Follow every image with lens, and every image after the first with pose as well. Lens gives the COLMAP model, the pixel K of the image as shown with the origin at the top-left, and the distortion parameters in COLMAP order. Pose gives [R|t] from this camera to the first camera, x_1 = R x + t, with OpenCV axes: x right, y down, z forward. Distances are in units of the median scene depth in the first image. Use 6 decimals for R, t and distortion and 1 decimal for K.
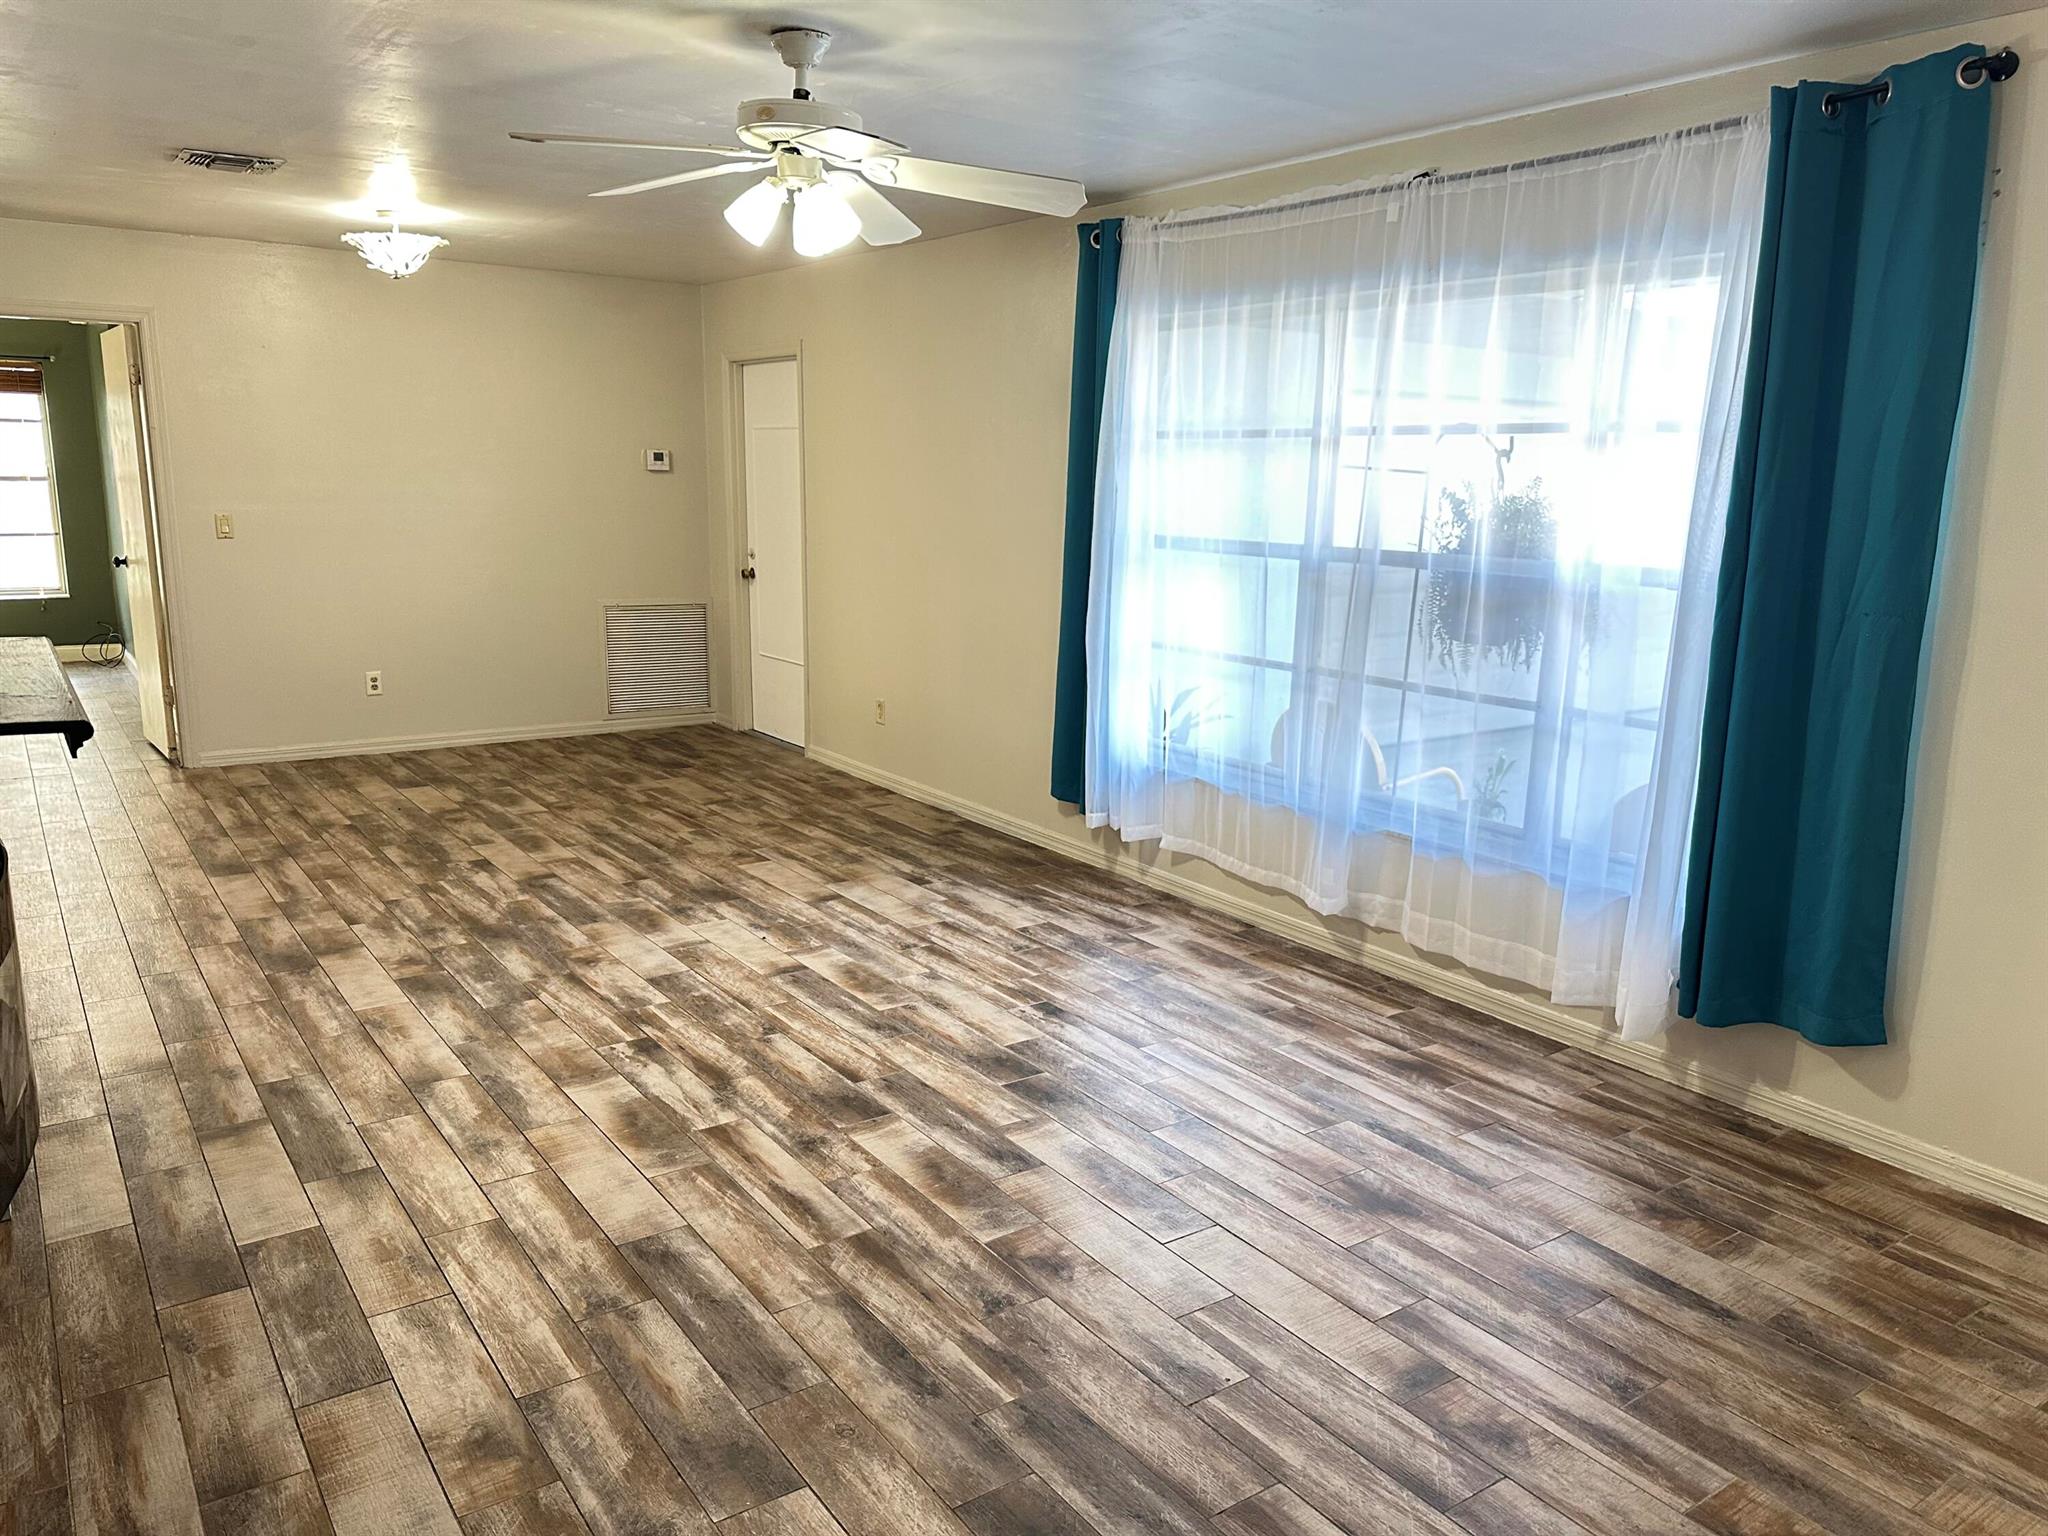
lens RADIAL K [[1439.2, 0, 1022.9], [0, 1439.2, 765.2], [0, 0, 1]] dist [0.074807, -0.032975]
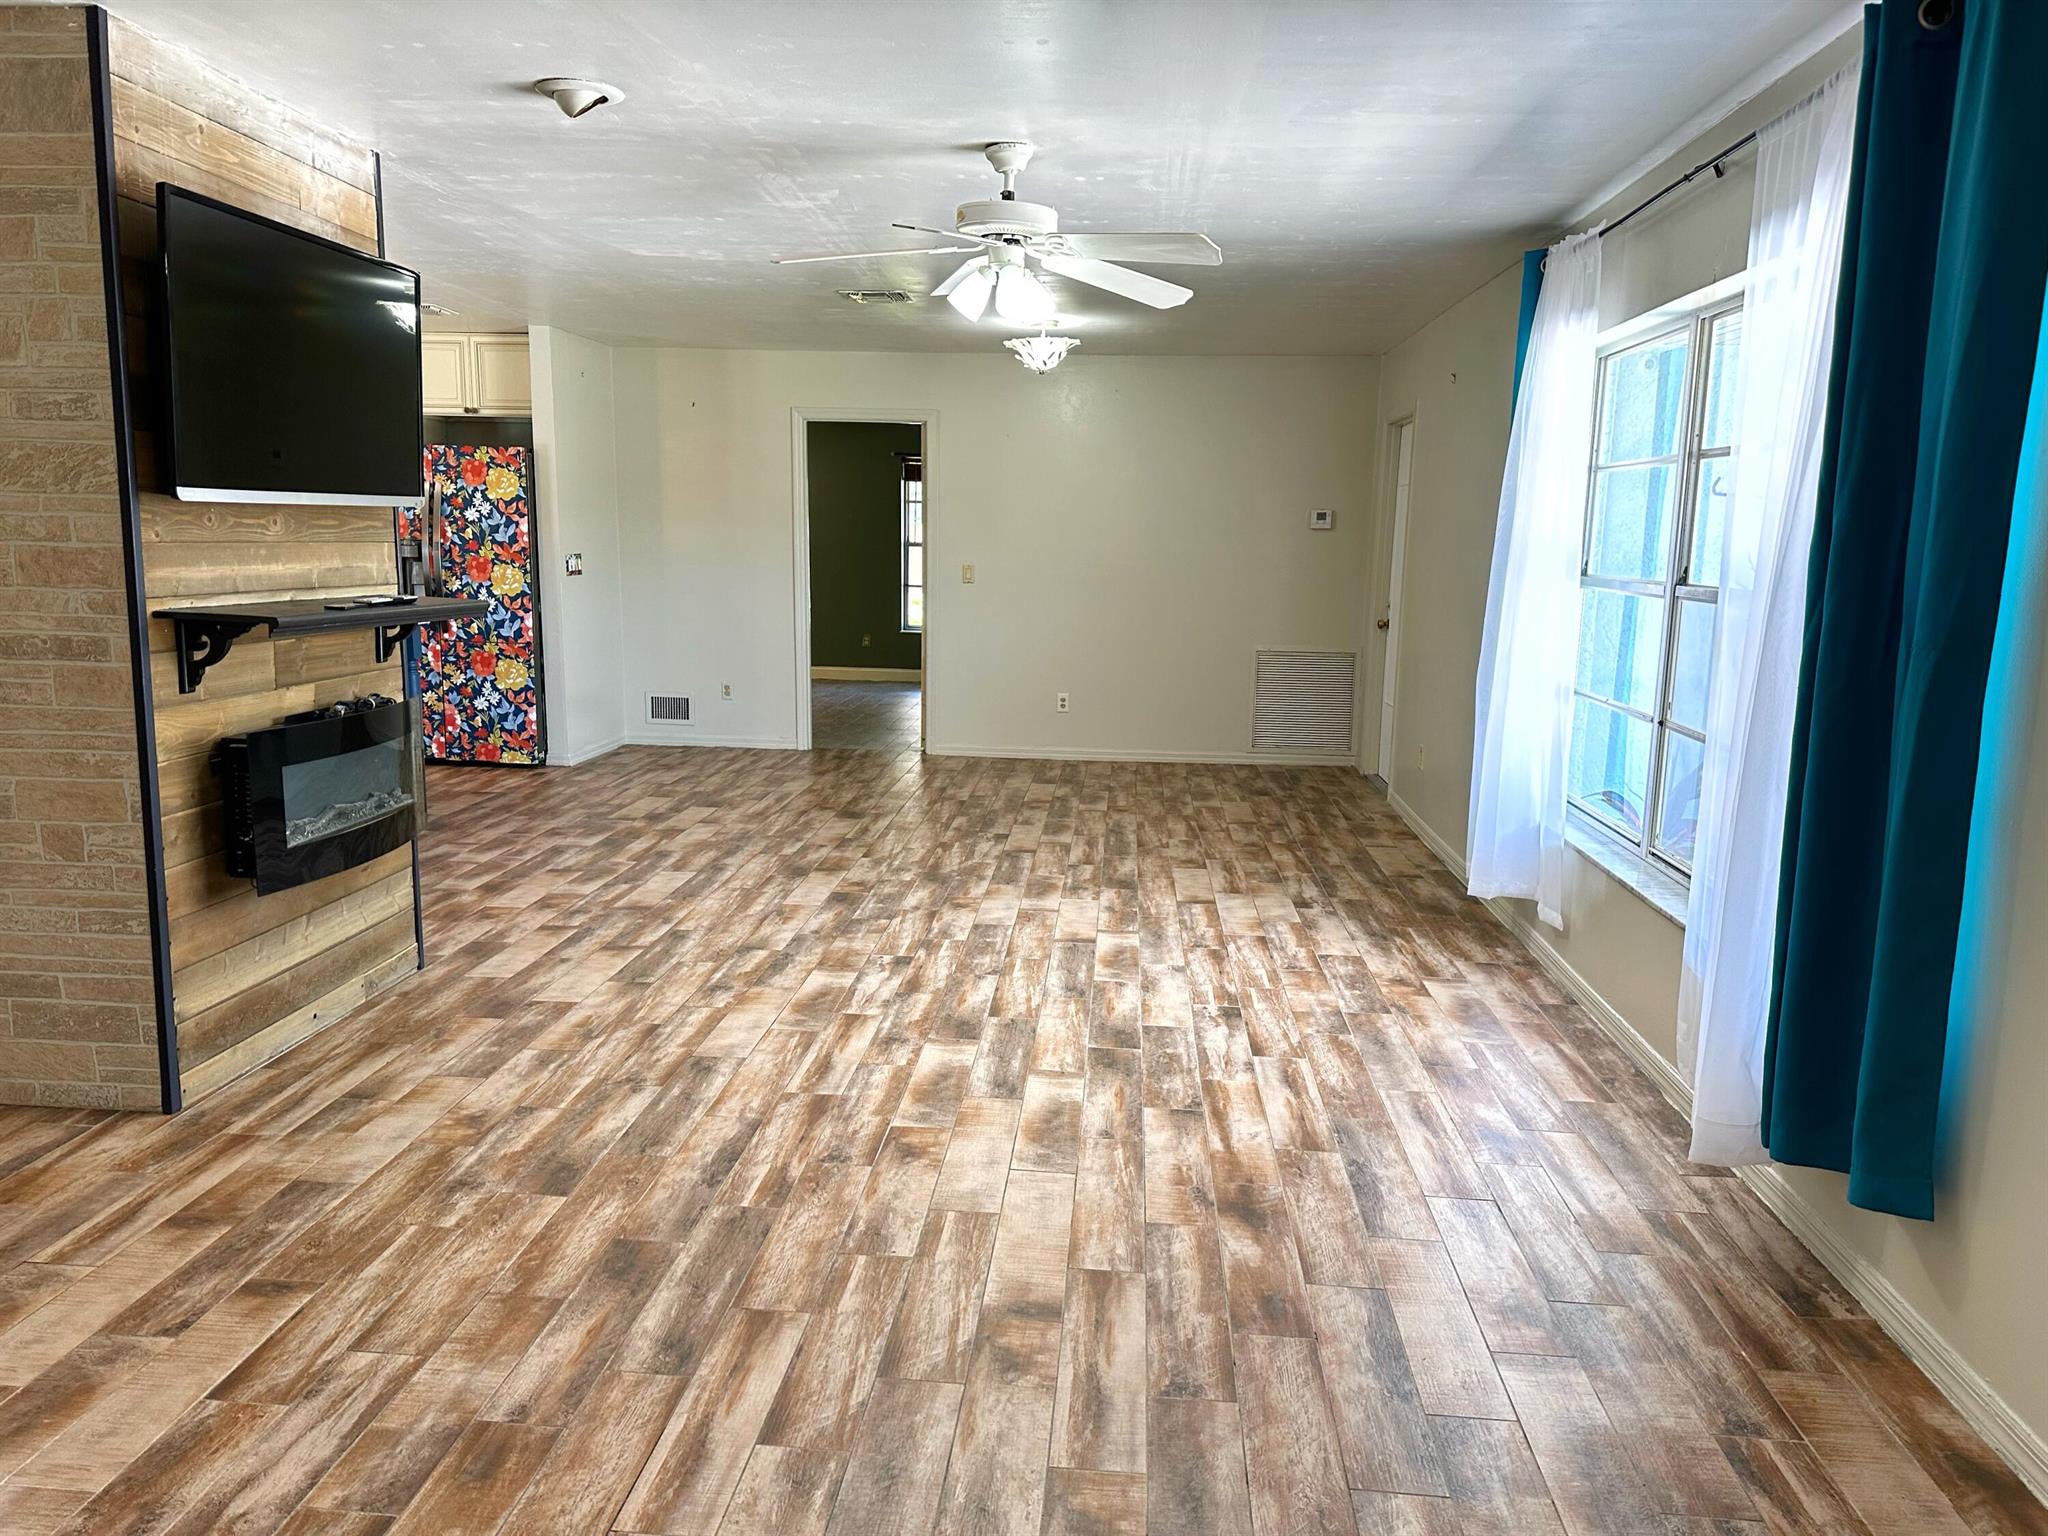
lens RADIAL K [[1439.2, 0, 1029.0], [0, 1439.2, 768.6], [0, 0, 1]] dist [0.074807, -0.032975]
pose [[0.764354, 0.097188, -0.637430, 0.579152], [-0.133837, 0.990959, -0.009395, 0.026436], [0.630754, 0.092493, 0.770451, 0.098407]]
